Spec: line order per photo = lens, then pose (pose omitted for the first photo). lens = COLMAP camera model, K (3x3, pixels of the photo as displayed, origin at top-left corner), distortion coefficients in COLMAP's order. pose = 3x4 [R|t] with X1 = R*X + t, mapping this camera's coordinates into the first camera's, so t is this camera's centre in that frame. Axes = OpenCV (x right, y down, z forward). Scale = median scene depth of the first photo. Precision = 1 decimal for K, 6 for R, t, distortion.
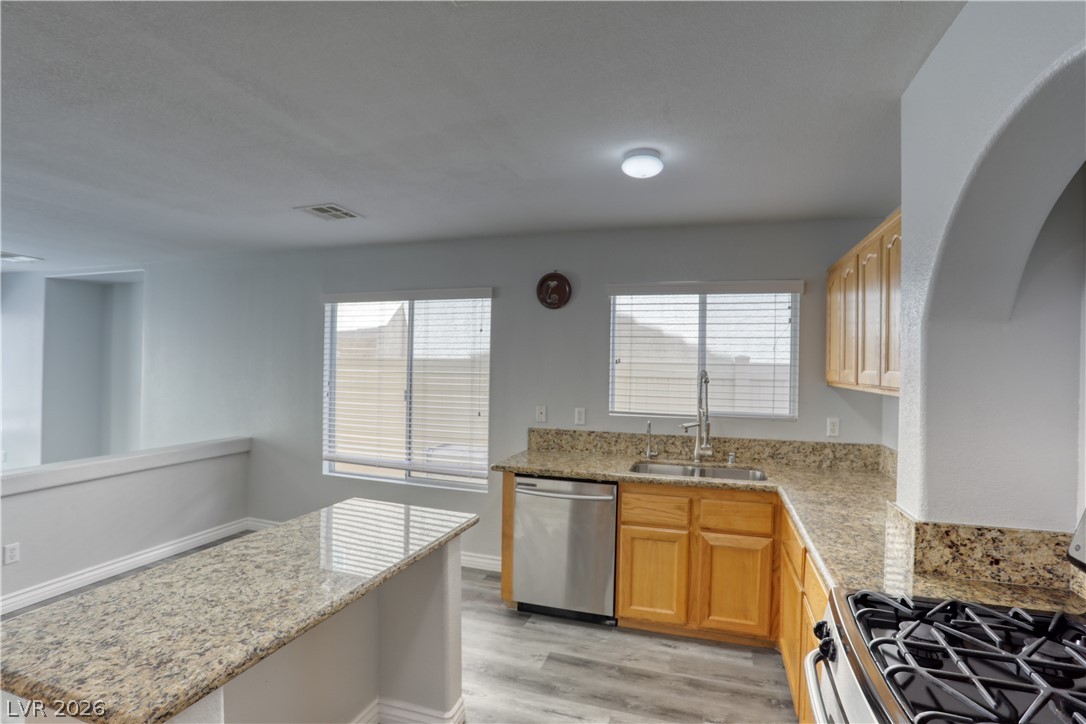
lens RADIAL K [[529.5, 0, 544.8], [0, 529.5, 366.0], [0, 0, 1]] dist [-0.072960, 0.026464]
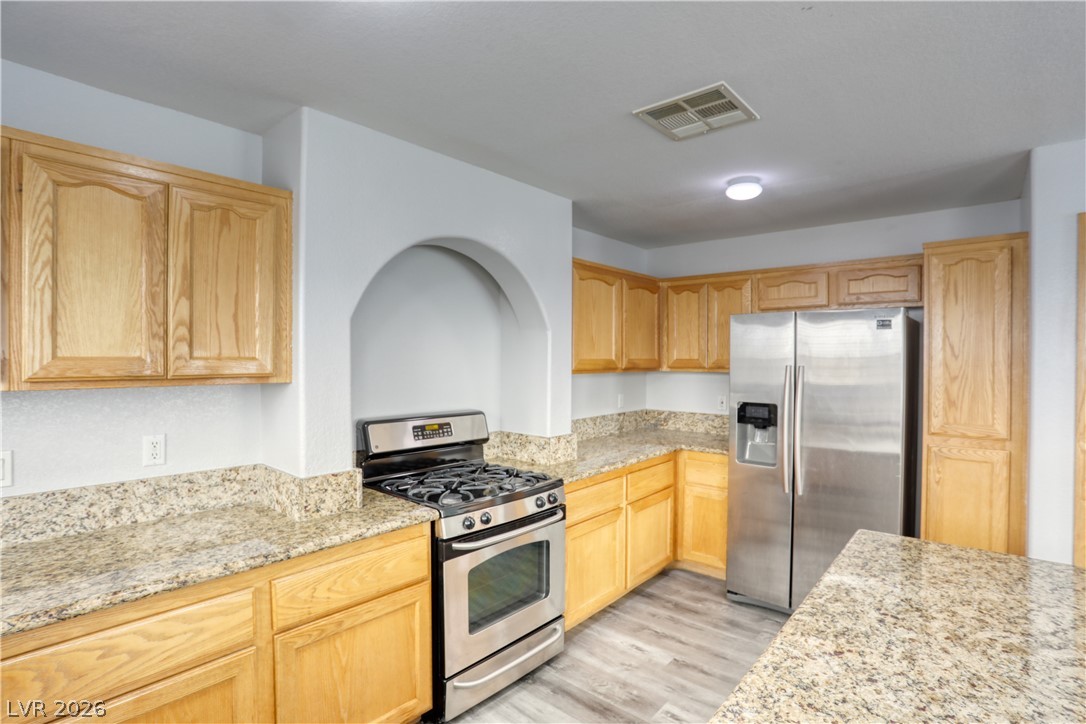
lens RADIAL K [[529.5, 0, 544.1], [0, 529.5, 362.6], [0, 0, 1]] dist [-0.072960, 0.026464]
pose [[-0.919052, -0.024337, 0.393383, -0.104367], [-0.019821, 0.999683, 0.015539, -0.002303], [-0.393636, 0.006484, -0.919243, 0.876706]]
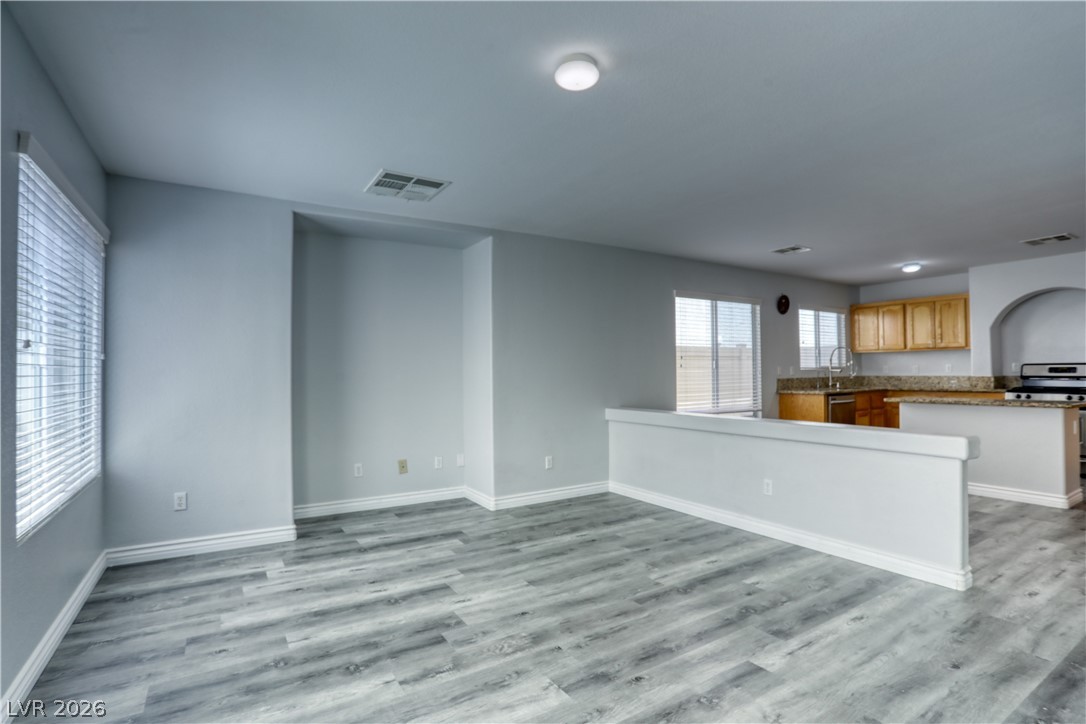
lens RADIAL K [[529.5, 0, 544.4], [0, 529.5, 362.9], [0, 0, 1]] dist [-0.072960, 0.026464]
pose [[0.643124, -0.012327, 0.765663, -2.004686], [0.023417, 0.999719, -0.003573, 0.053610], [-0.765404, 0.020227, 0.643232, 0.479956]]
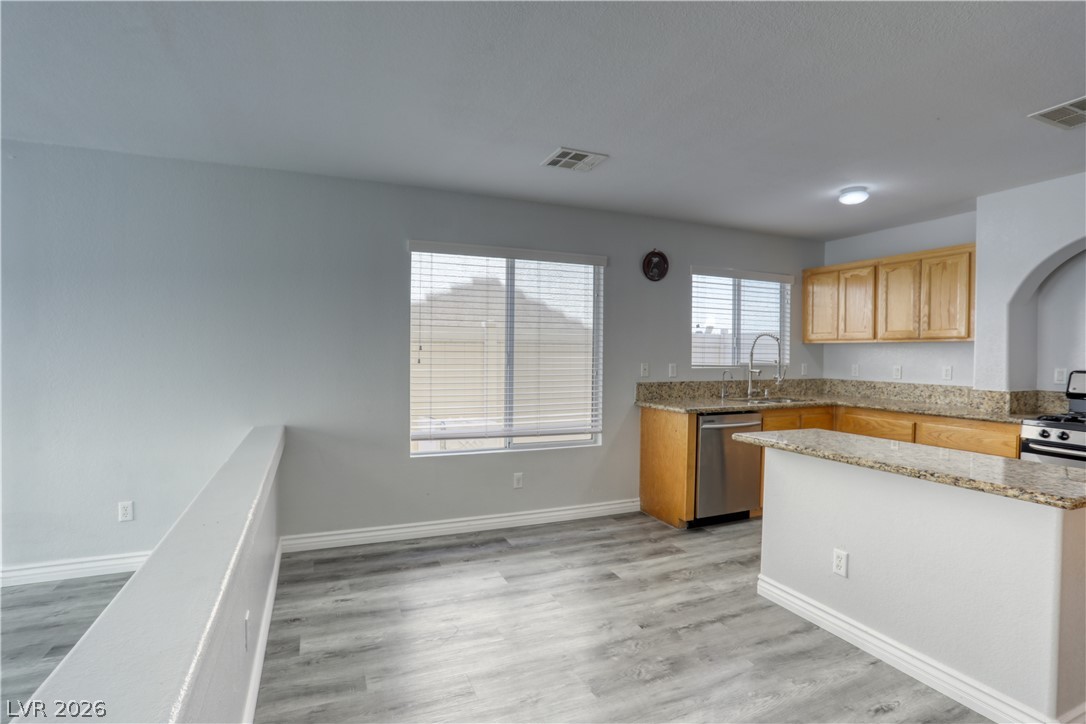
lens RADIAL K [[529.5, 0, 544.9], [0, 529.5, 361.2], [0, 0, 1]] dist [-0.072960, 0.026464]
pose [[0.754475, -0.023051, 0.655924, -0.981095], [0.006157, 0.999588, 0.028047, 0.038715], [-0.656300, -0.017122, 0.754306, 0.277322]]
